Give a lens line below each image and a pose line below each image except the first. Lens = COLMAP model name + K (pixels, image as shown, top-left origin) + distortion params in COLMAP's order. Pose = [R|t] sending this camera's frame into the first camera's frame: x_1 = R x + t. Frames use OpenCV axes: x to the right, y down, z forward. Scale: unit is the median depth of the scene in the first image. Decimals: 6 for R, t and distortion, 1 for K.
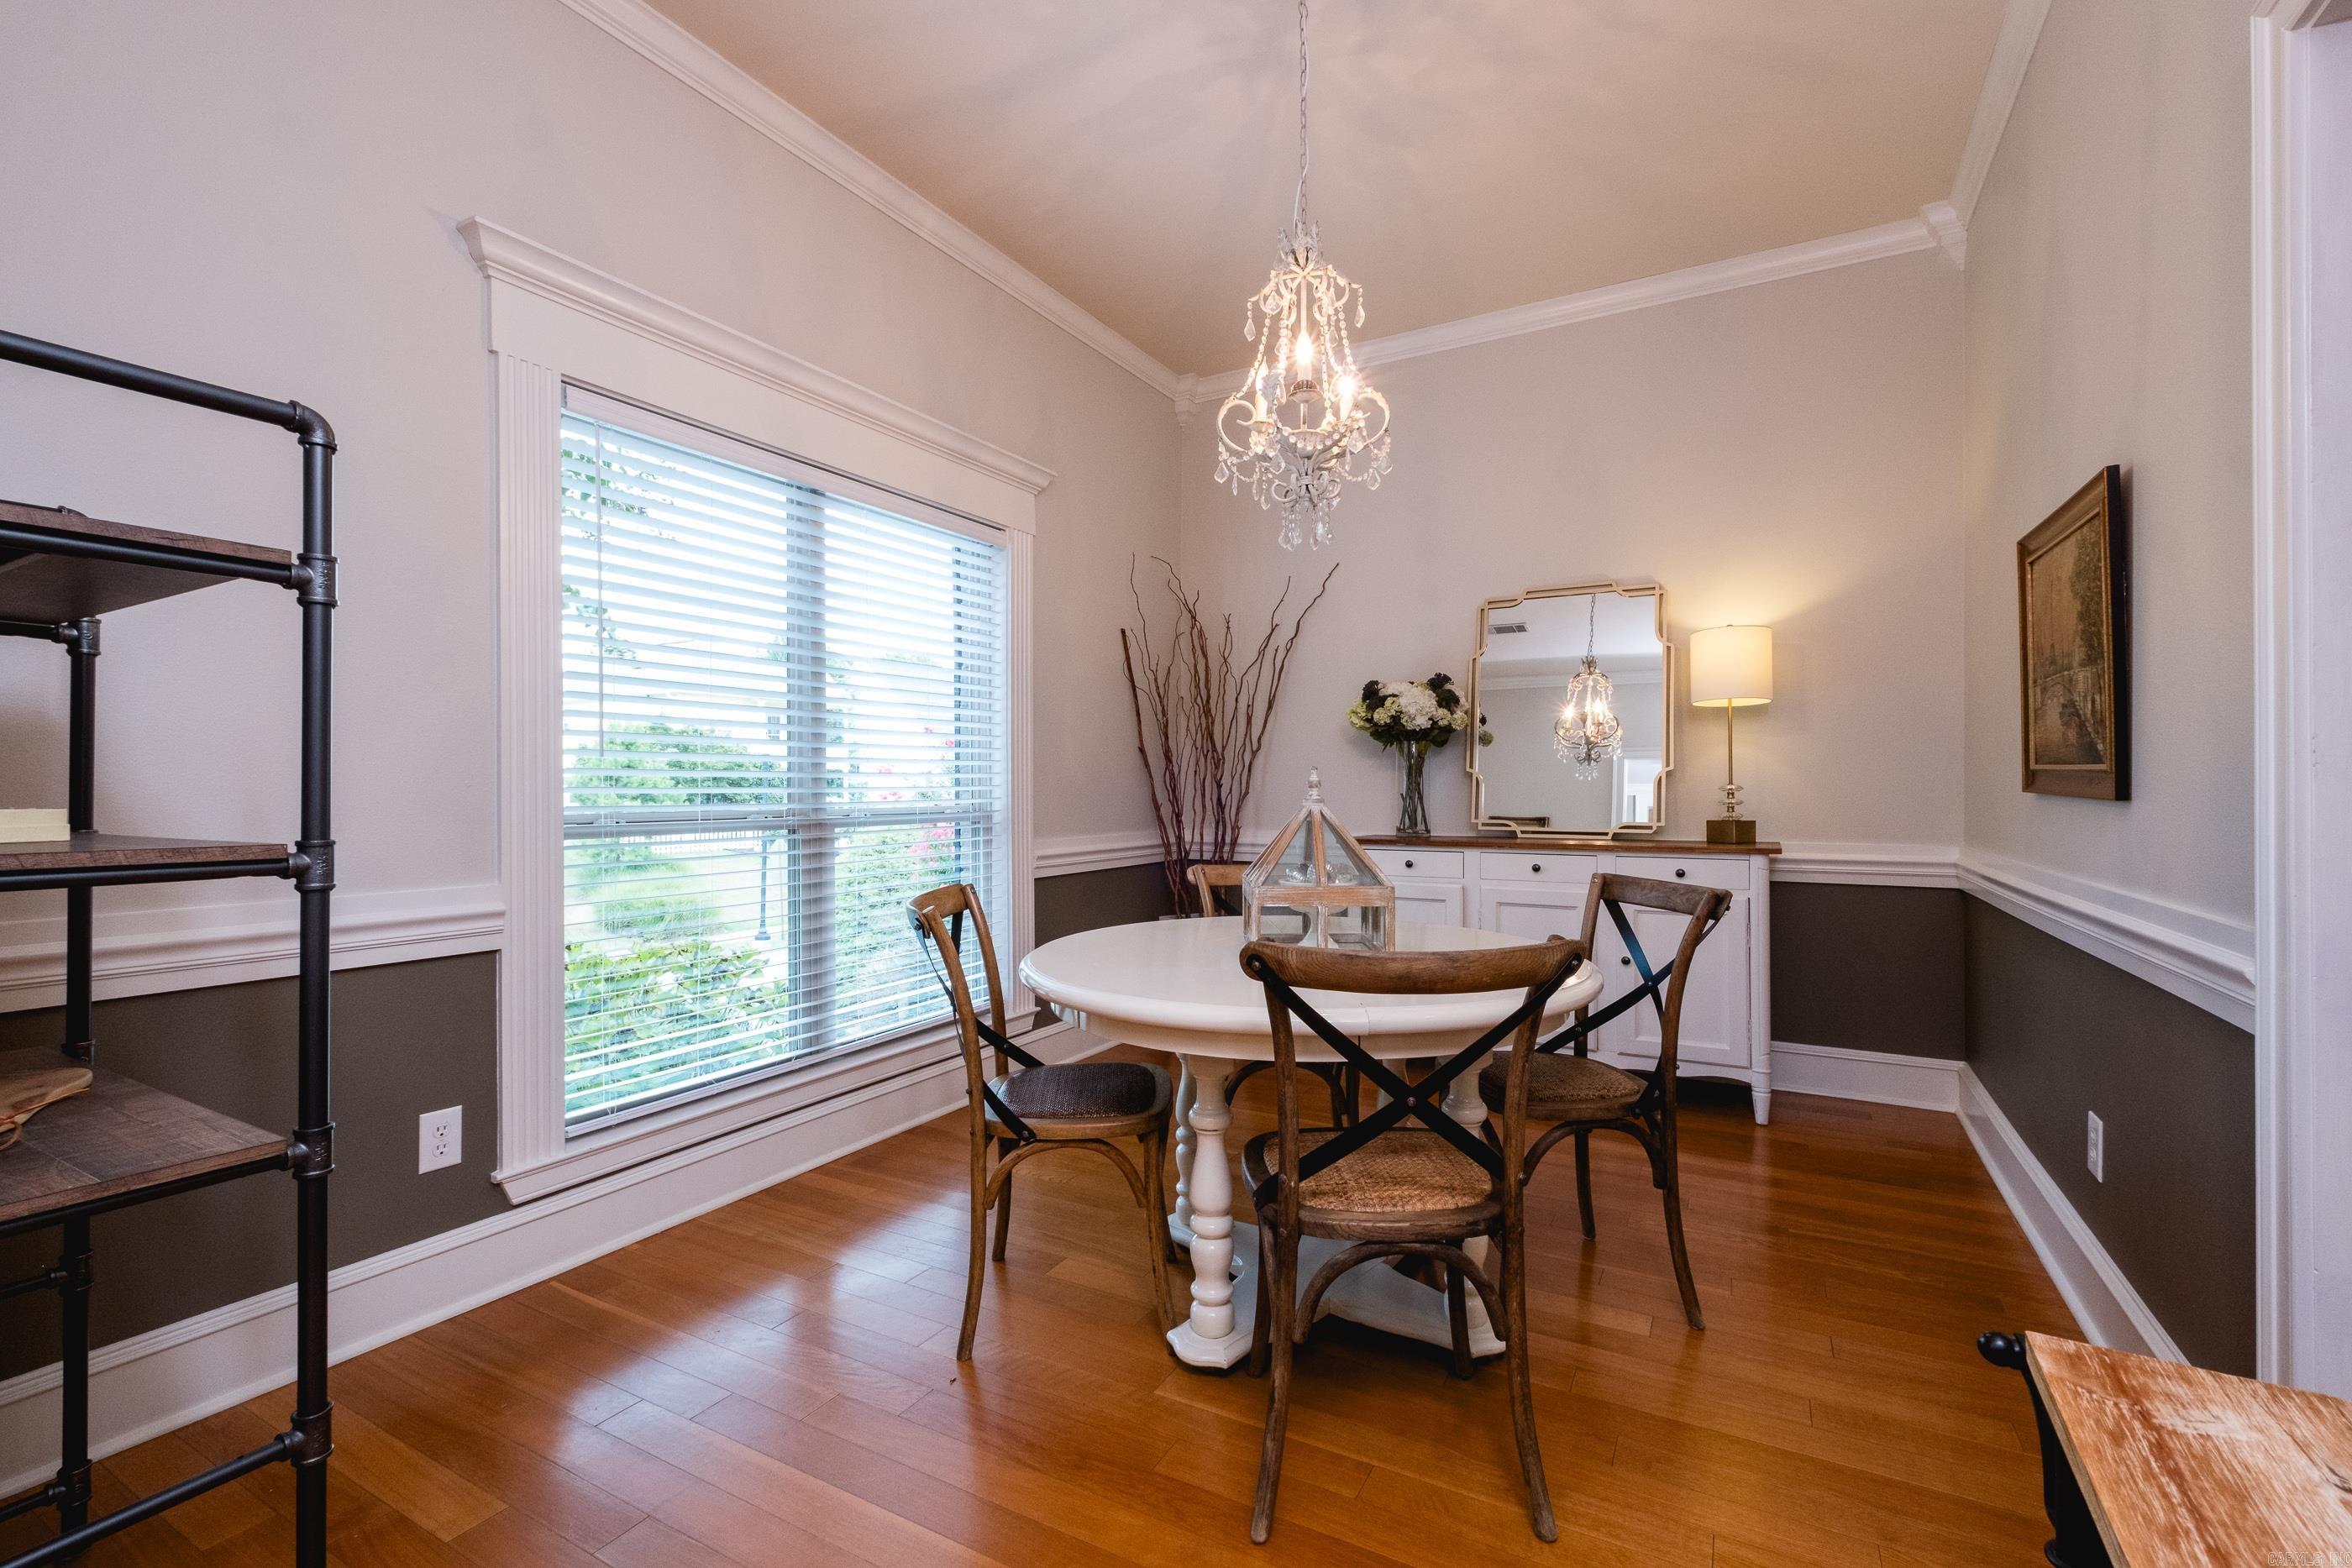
lens RADIAL K [[1033.9, 0, 1216.3], [0, 1033.9, 805.5], [0, 0, 1]] dist [0.000144, 0.000081]
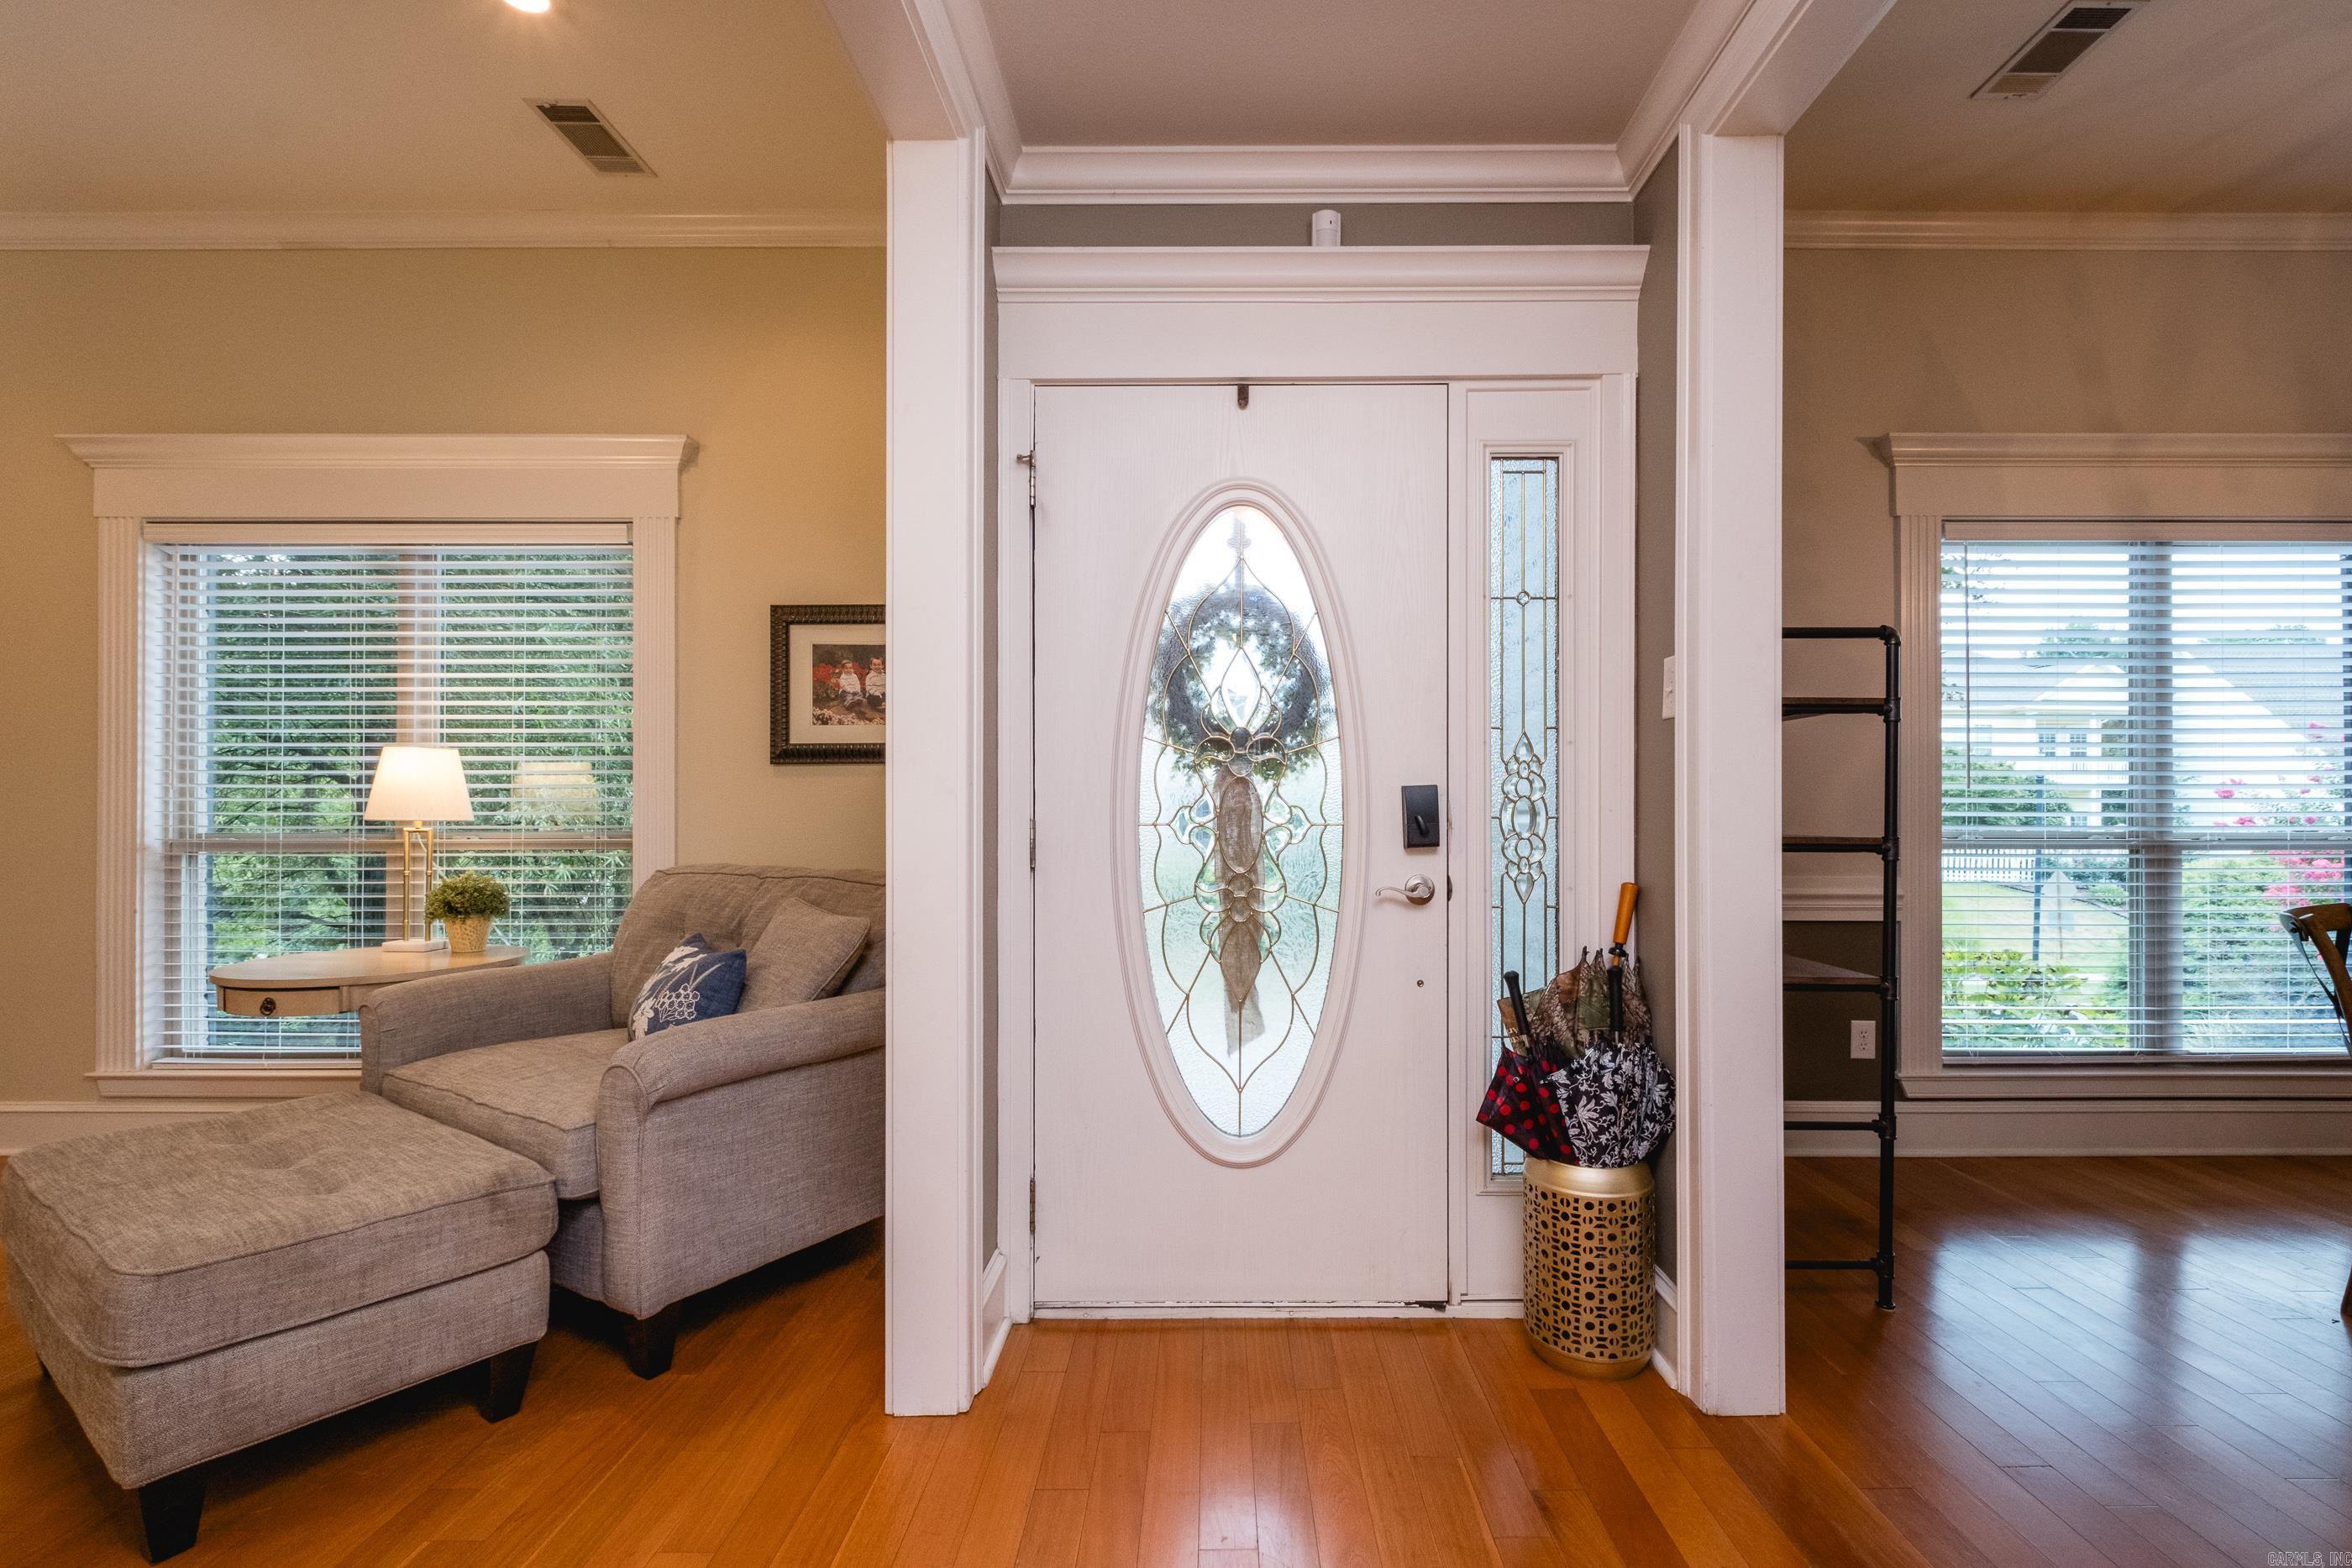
lens RADIAL K [[1033.9, 0, 1216.3], [0, 1033.9, 805.5], [0, 0, 1]] dist [0.000144, 0.000081]
pose [[0.472907, -0.003660, -0.881105, 0.146509], [-0.017684, 0.999751, -0.013645, 0.011374], [0.880935, 0.022034, 0.472724, -0.556661]]
